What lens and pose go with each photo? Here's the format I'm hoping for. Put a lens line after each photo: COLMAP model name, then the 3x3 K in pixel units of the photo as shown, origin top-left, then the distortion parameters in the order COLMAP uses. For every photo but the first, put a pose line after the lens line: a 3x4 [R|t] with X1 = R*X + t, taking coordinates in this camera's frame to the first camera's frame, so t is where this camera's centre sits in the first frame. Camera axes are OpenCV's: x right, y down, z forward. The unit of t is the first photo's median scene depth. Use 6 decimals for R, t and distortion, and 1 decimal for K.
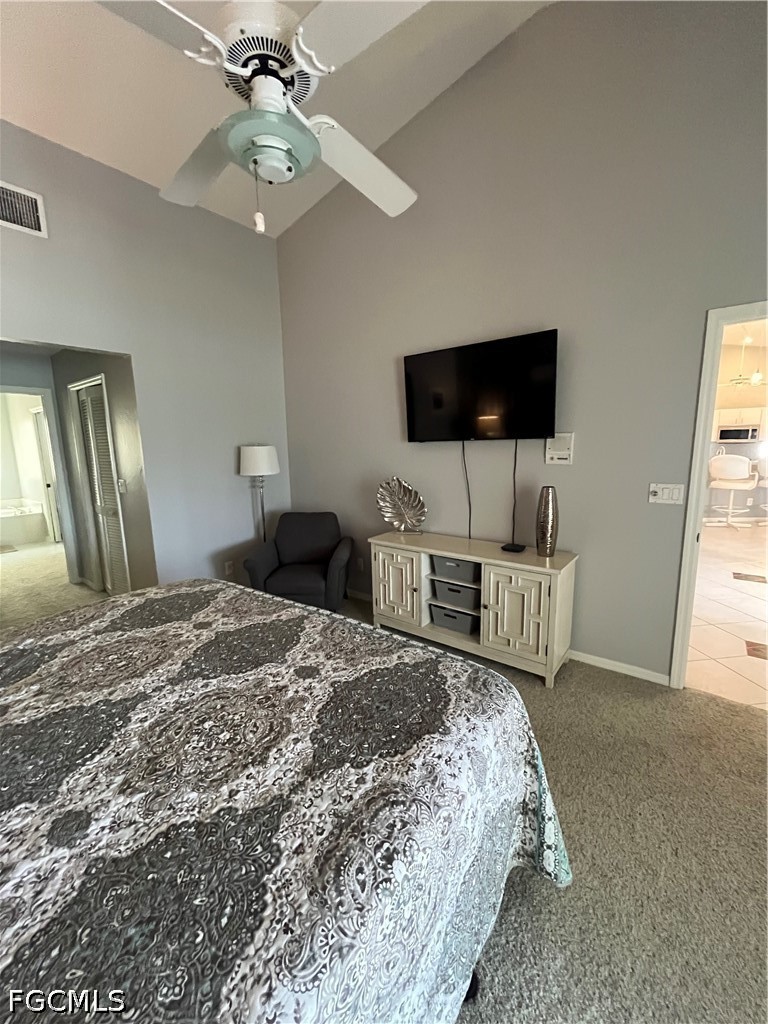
lens RADIAL K [[411.2, 0, 383.8], [0, 411.2, 512.1], [0, 0, 1]] dist [0.000476, -0.000483]
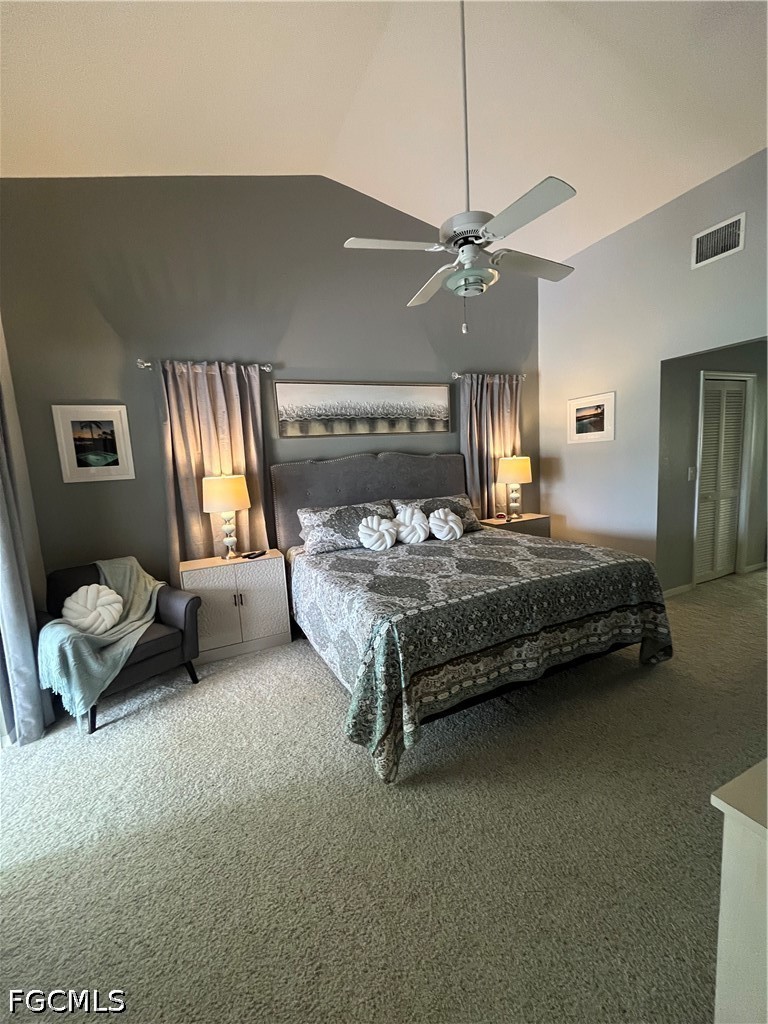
lens RADIAL K [[411.2, 0, 384.4], [0, 411.2, 510.9], [0, 0, 1]] dist [0.000476, -0.000483]
pose [[-0.465369, 0.156988, -0.871083, 1.392481], [-0.084650, 0.971740, 0.220352, -0.253122], [0.881060, 0.176282, -0.438929, 1.436162]]
